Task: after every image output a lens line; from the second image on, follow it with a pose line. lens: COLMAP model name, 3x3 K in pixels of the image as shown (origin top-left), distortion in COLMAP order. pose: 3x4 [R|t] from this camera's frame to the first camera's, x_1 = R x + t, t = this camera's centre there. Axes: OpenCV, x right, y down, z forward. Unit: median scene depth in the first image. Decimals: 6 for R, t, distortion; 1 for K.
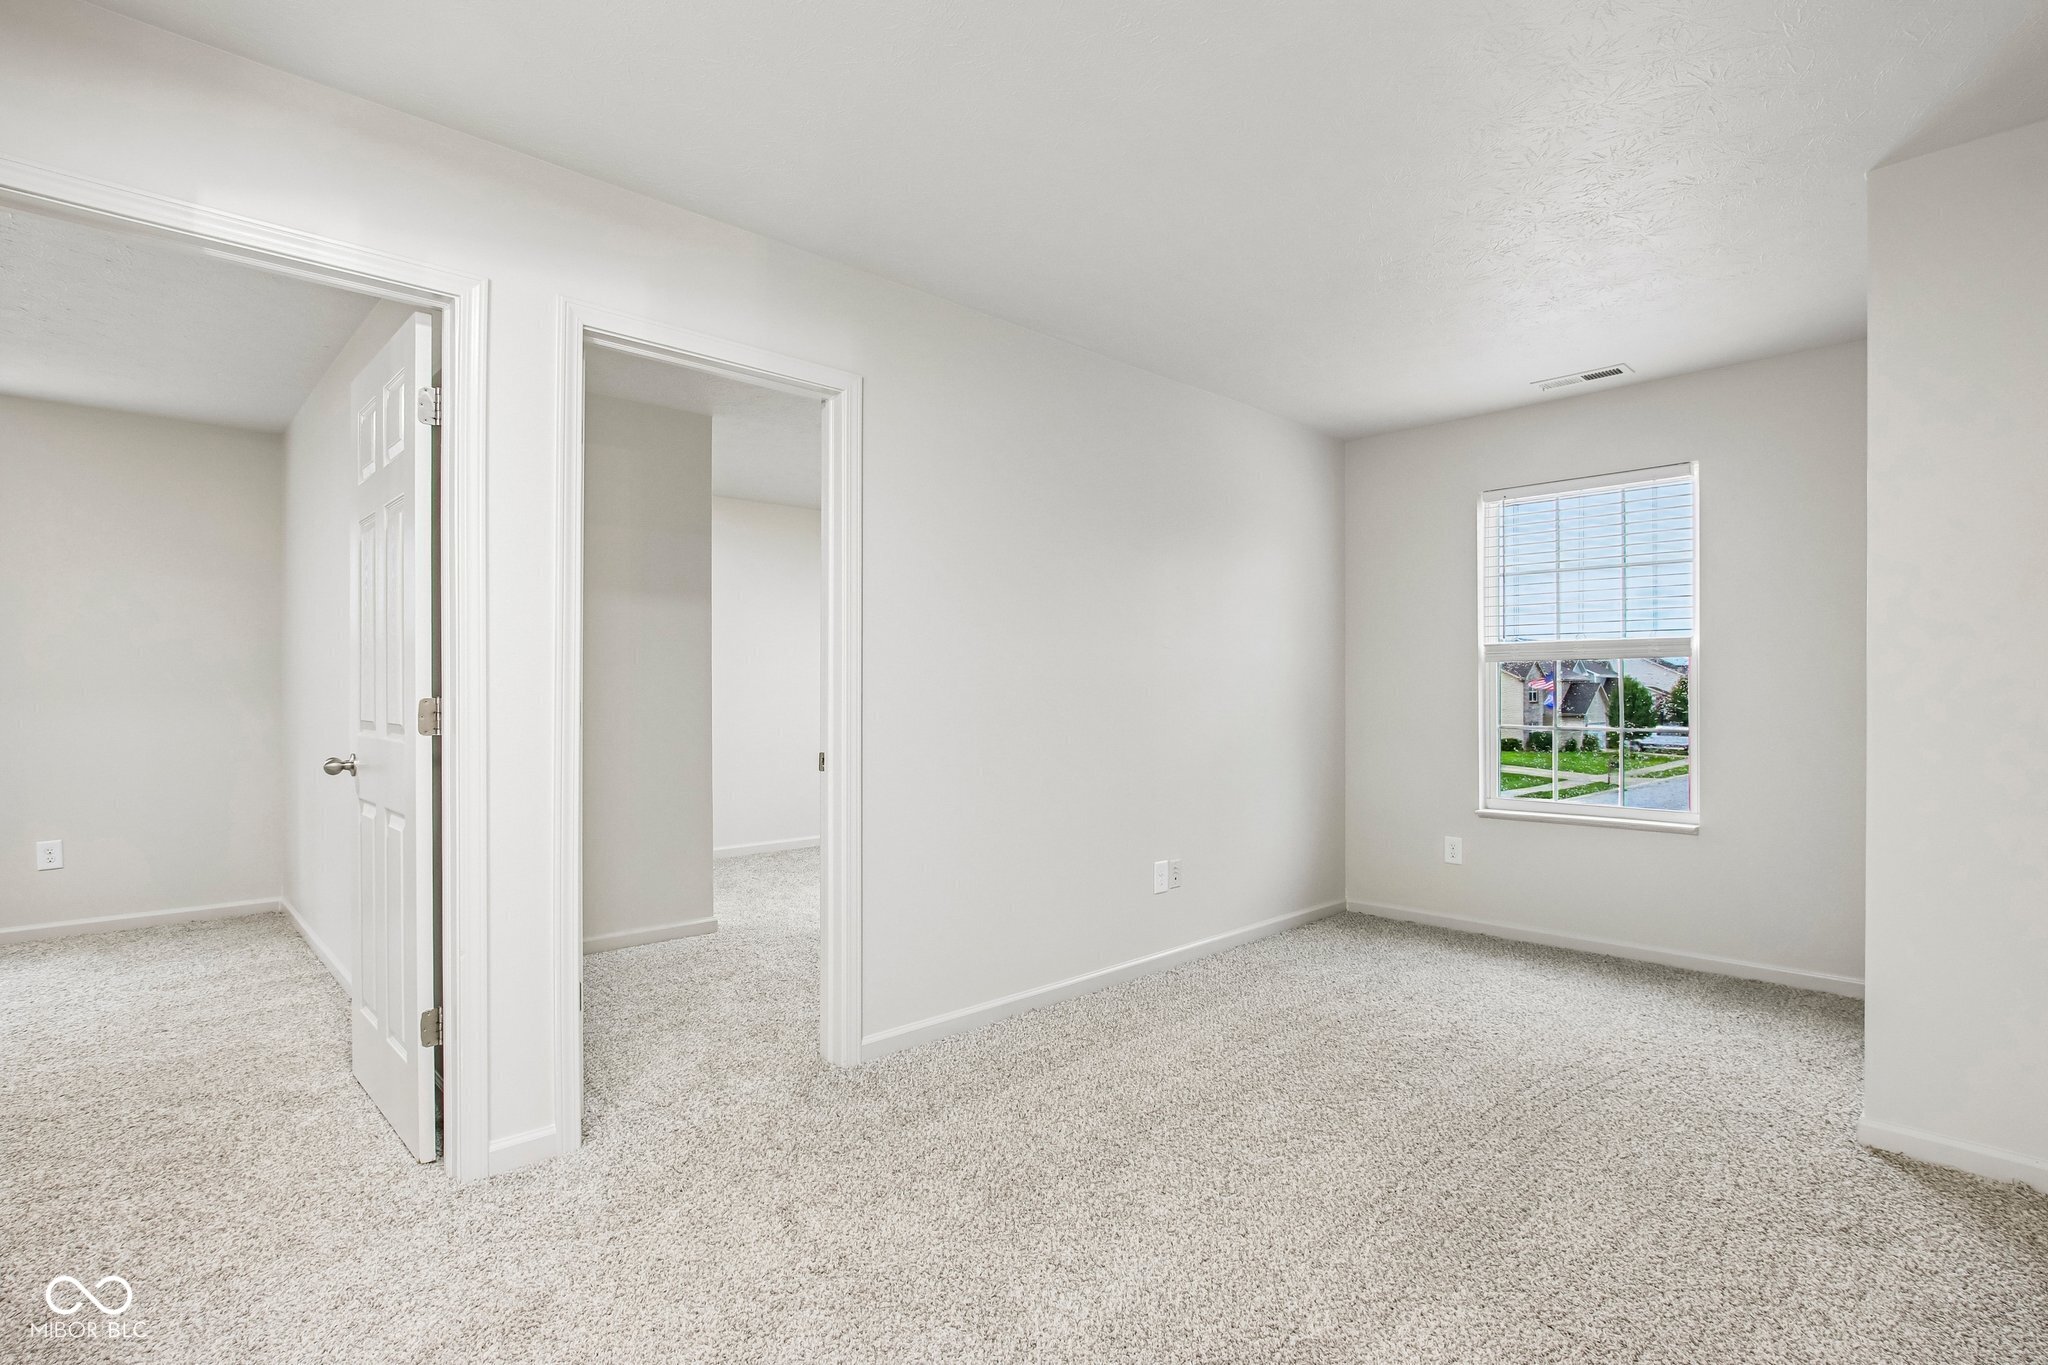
lens RADIAL K [[993.8, 0, 1017.6], [0, 993.8, 685.8], [0, 0, 1]] dist [-0.001308, 0.000054]
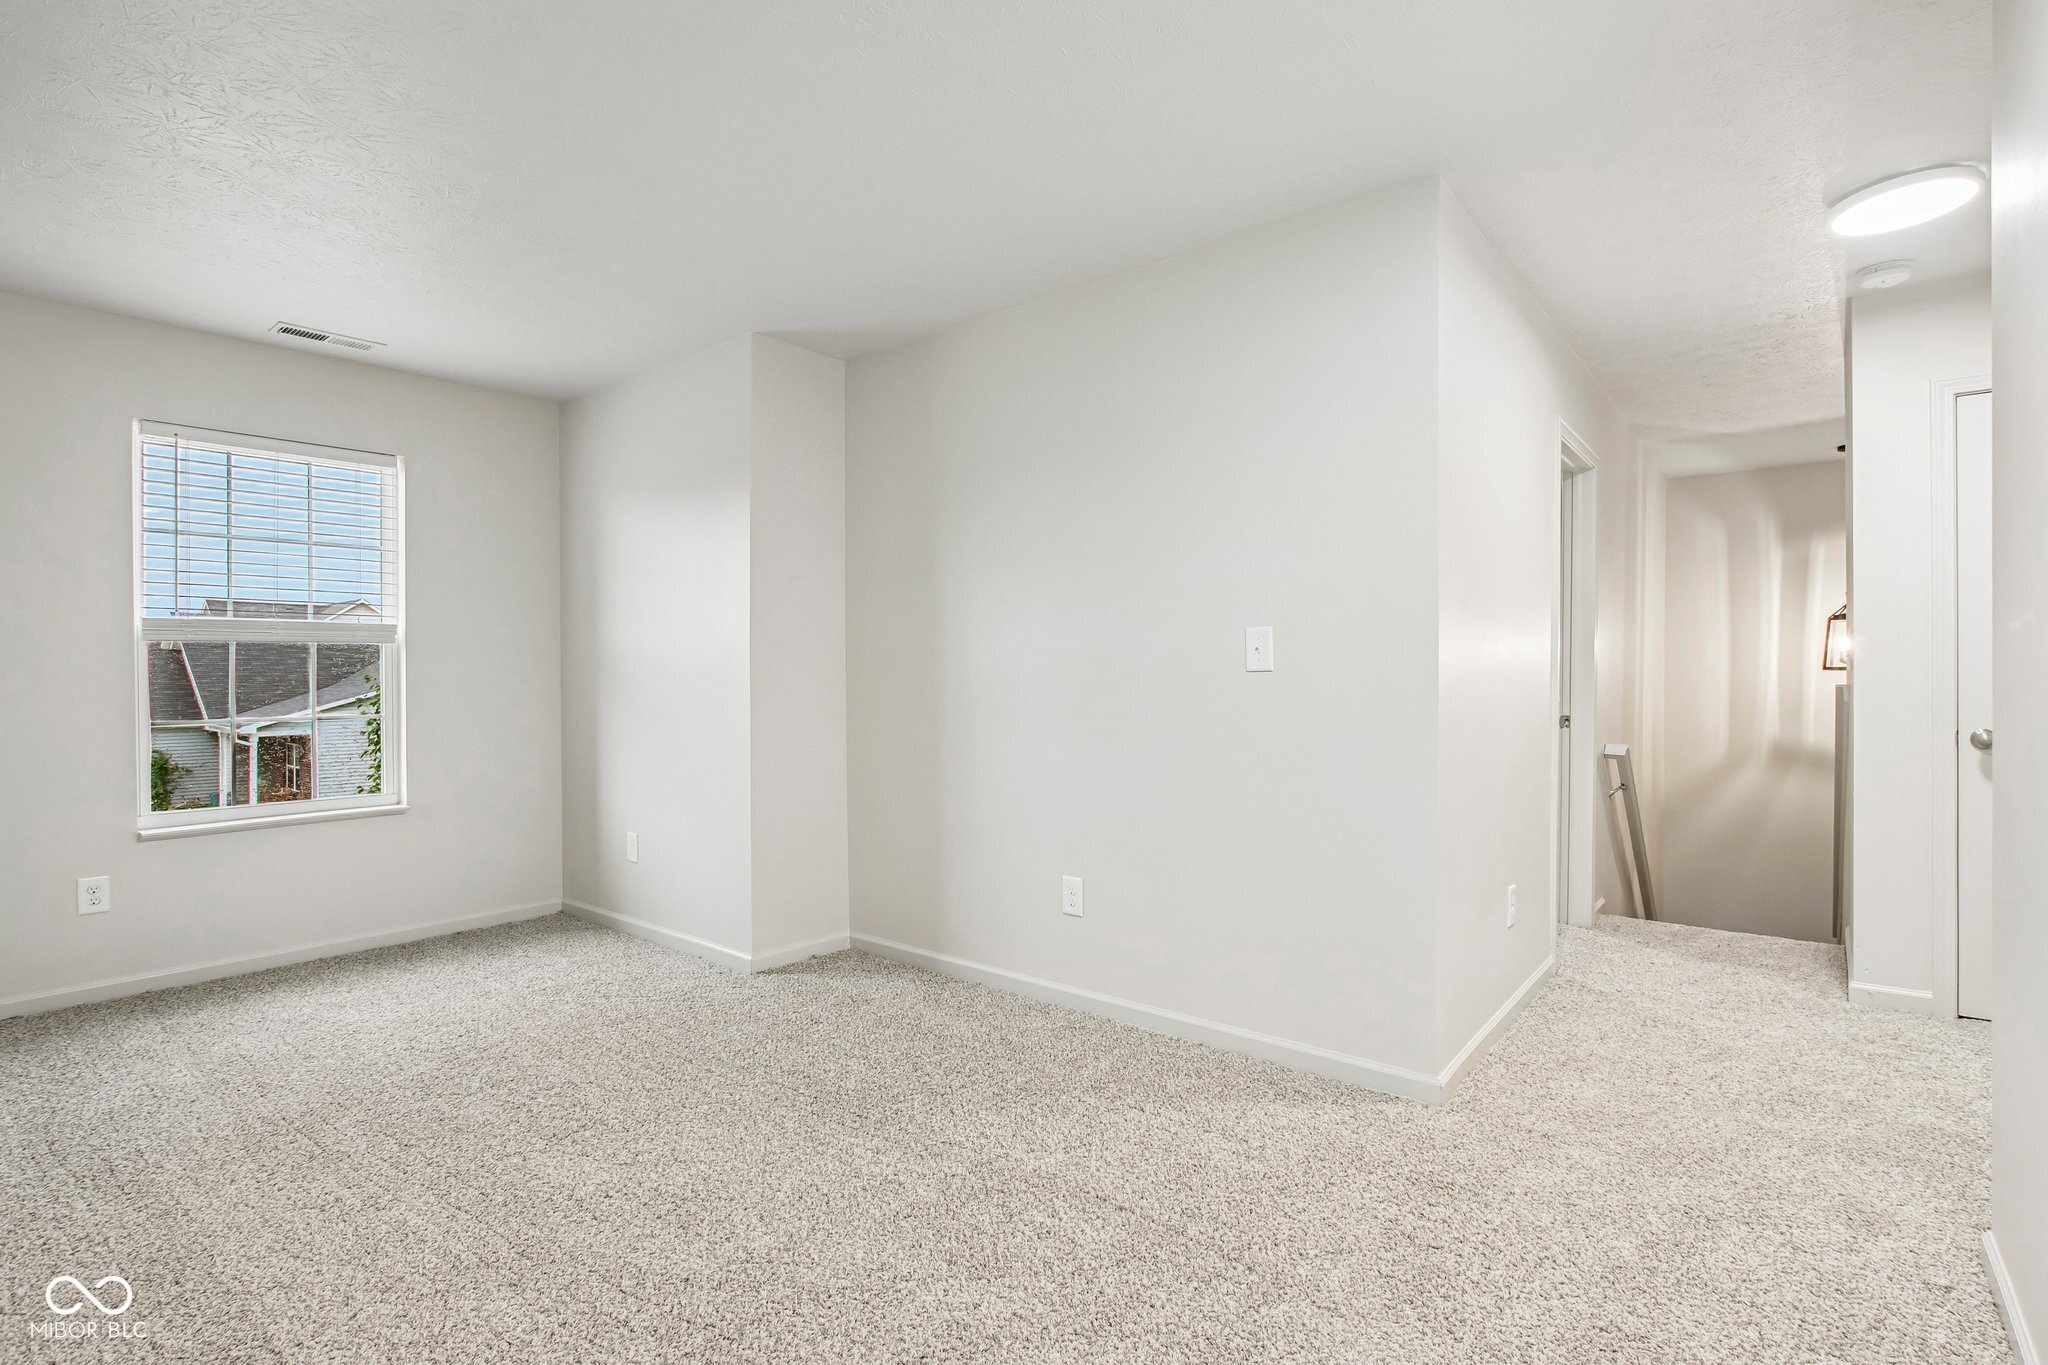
lens RADIAL K [[993.8, 0, 1017.6], [0, 993.8, 685.8], [0, 0, 1]] dist [-0.001308, 0.000054]
pose [[-0.130375, -0.009553, 0.991419, -0.438938], [-0.001433, 0.999954, 0.009447, 0.003682], [-0.991464, -0.000189, -0.130383, 0.492532]]
